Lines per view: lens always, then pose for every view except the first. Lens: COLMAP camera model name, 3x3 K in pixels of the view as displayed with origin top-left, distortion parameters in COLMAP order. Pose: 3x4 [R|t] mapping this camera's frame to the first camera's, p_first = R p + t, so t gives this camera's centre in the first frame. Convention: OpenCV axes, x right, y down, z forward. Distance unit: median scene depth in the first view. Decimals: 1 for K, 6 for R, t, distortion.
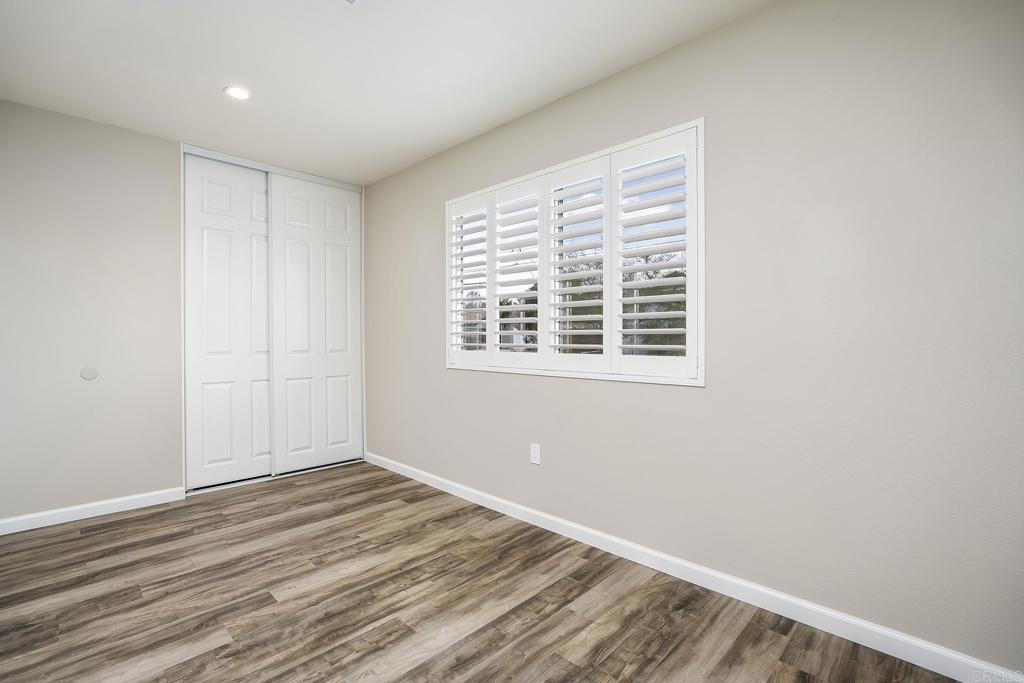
lens RADIAL K [[463.5, 0, 512.0], [0, 463.5, 341.5], [0, 0, 1]] dist [-0.048324, 0.017913]
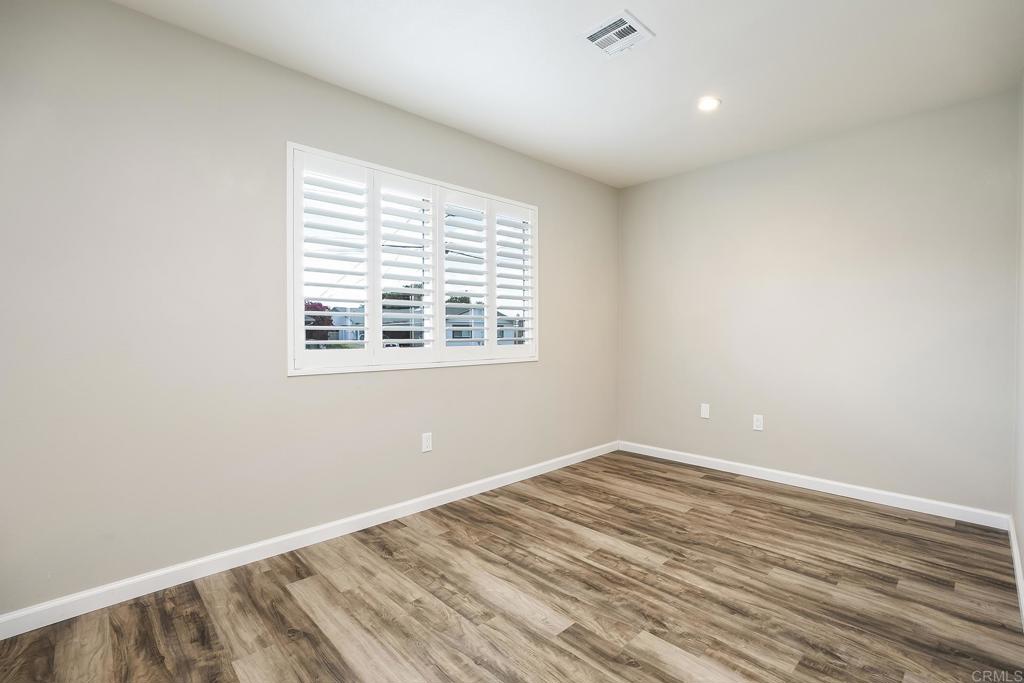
lens RADIAL K [[463.5, 0, 512.0], [0, 463.5, 341.5], [0, 0, 1]] dist [-0.048324, 0.017913]
pose [[0.036761, -0.017446, 0.999172, -1.242463], [0.012948, 0.999772, 0.016980, -0.005910], [-0.999240, 0.012314, 0.036979, 0.946675]]
